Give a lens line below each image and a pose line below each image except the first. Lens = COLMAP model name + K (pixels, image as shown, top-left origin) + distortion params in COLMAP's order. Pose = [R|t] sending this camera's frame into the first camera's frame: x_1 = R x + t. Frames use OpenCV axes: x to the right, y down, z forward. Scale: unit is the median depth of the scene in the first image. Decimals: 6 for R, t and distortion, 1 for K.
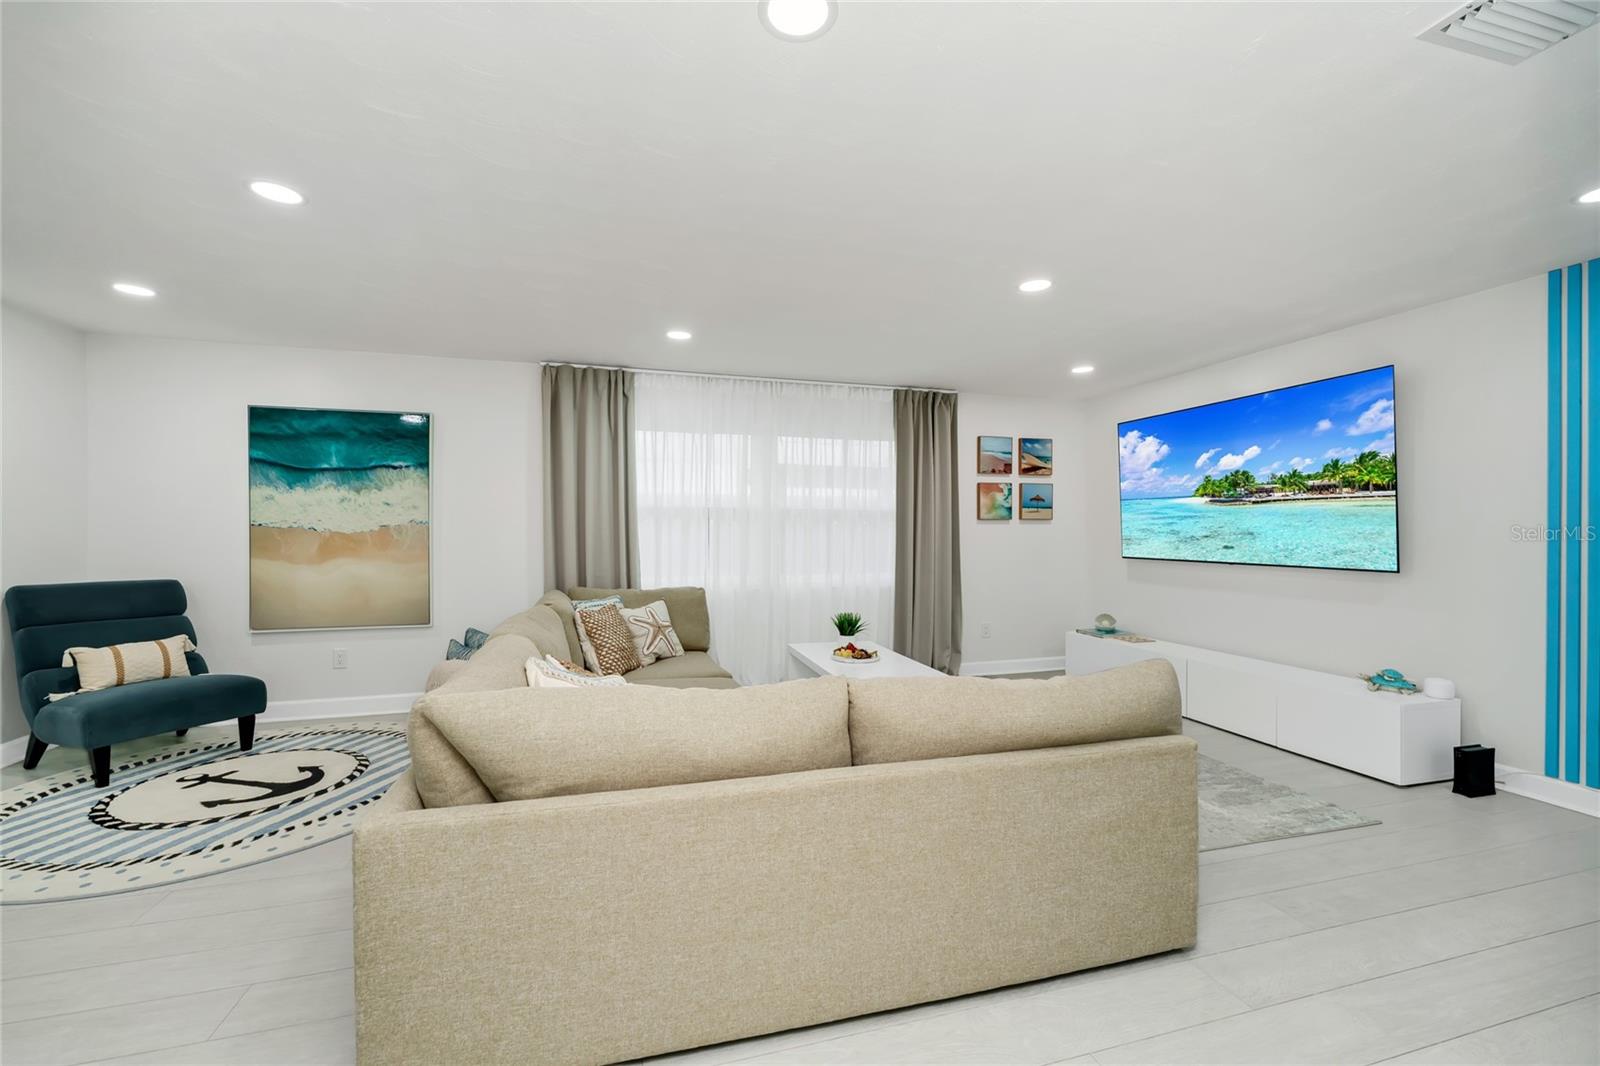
lens RADIAL K [[653.9, 0, 800.0], [0, 653.9, 533.0], [0, 0, 1]] dist [0.000259, 0.000257]
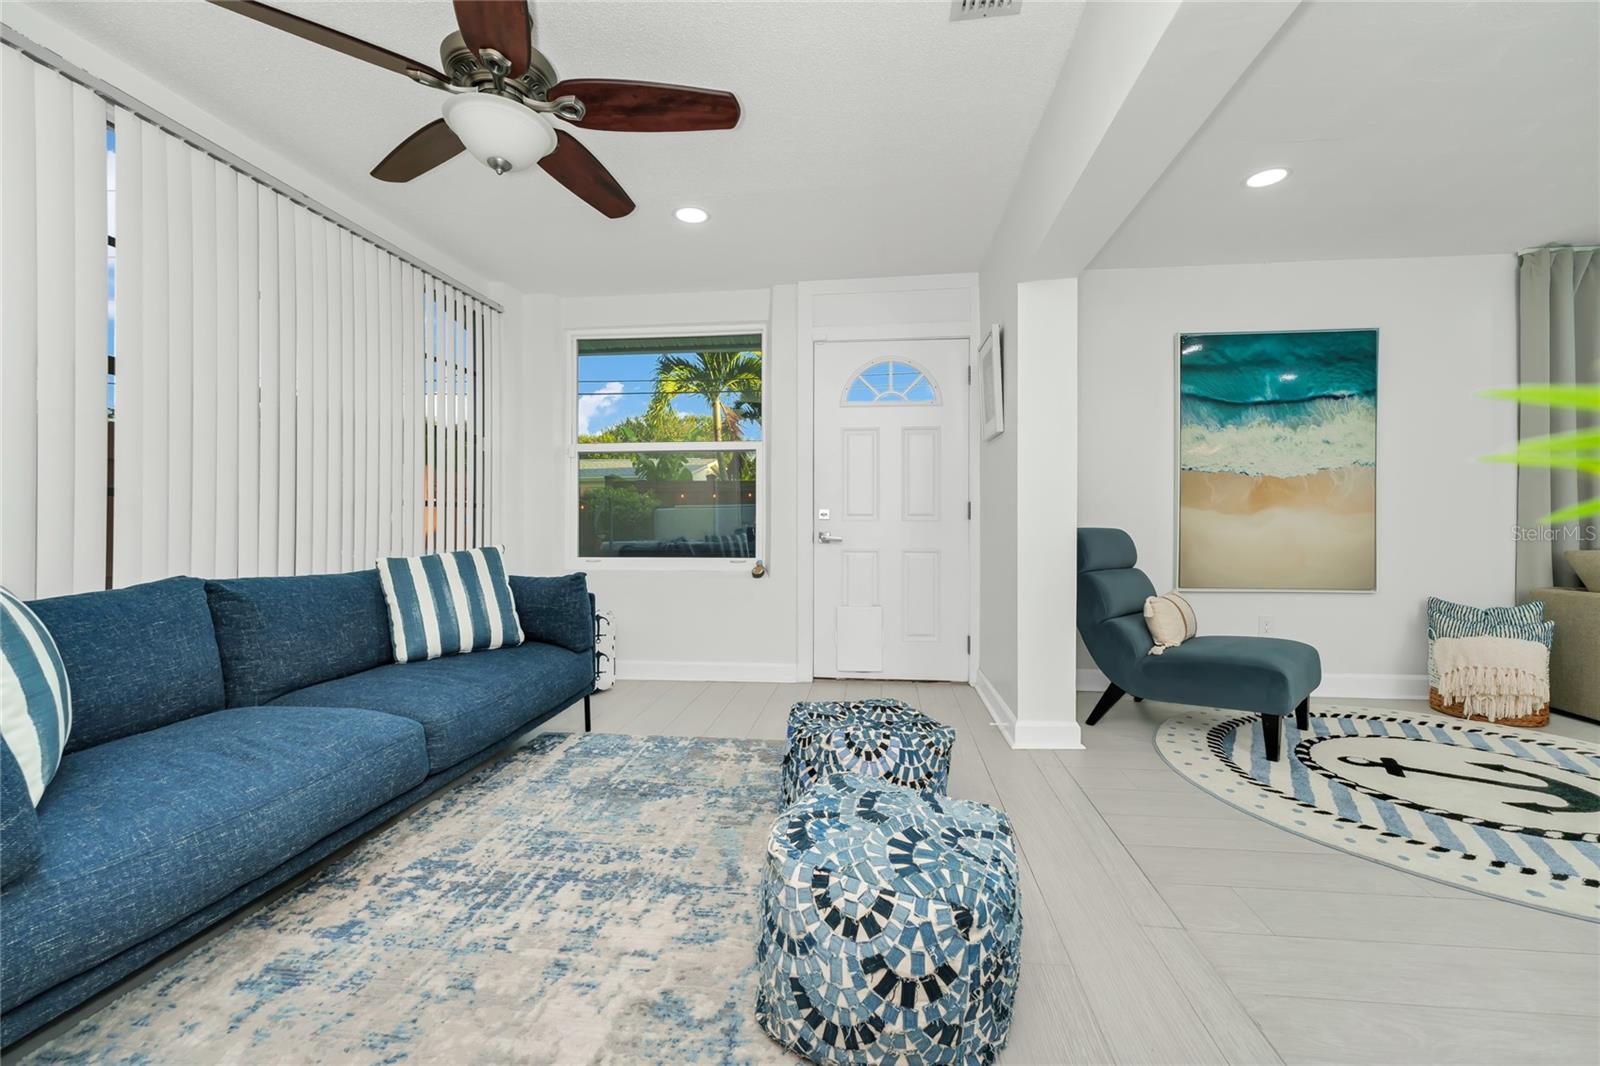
lens RADIAL K [[645.3, 0, 801.2], [0, 645.3, 520.3], [0, 0, 1]] dist [-0.001848, -0.000018]
pose [[0.930556, -0.000913, -0.366149, -1.216971], [-0.001187, 0.999984, -0.005509, 0.076139], [0.366148, 0.005561, 0.930540, 0.001093]]
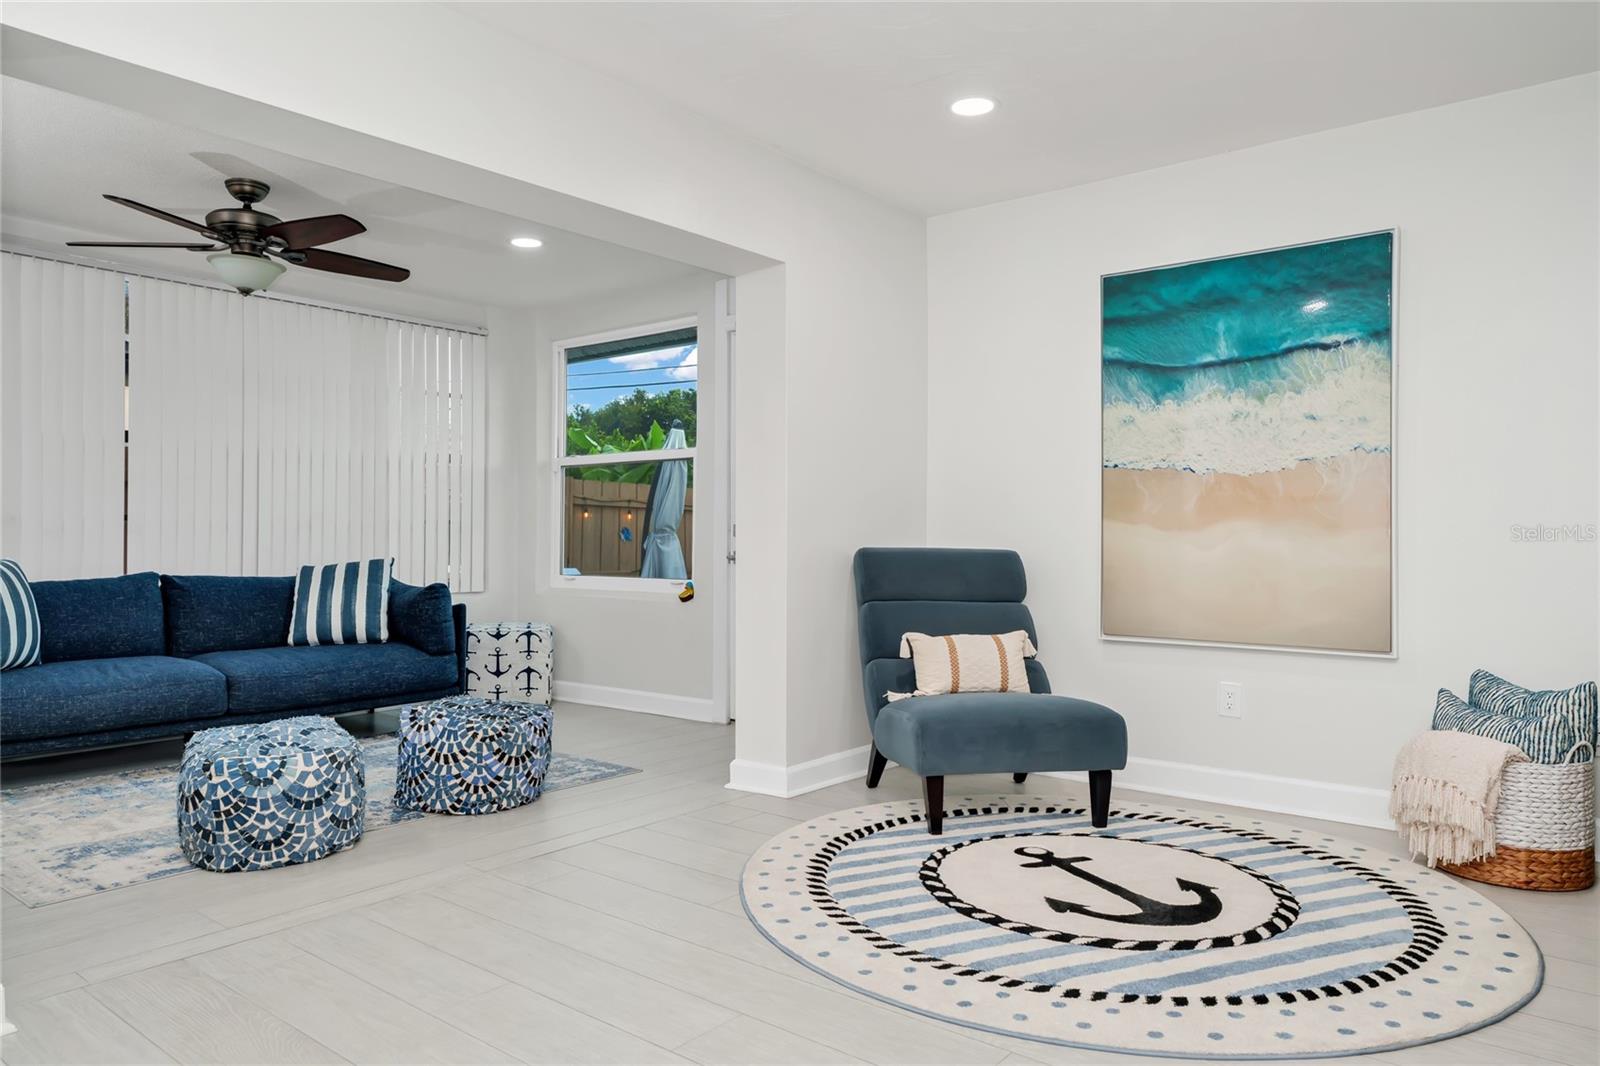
lens RADIAL K [[1068.9, 0, 800.0], [0, 1068.9, 533.0], [0, 0, 1]] dist [0.003839, 0.001029]
pose [[0.576665, -0.002012, -0.816978, -0.210900], [-0.007501, 0.999942, -0.007757, 0.074766], [0.816946, 0.010601, 0.576617, 0.213916]]
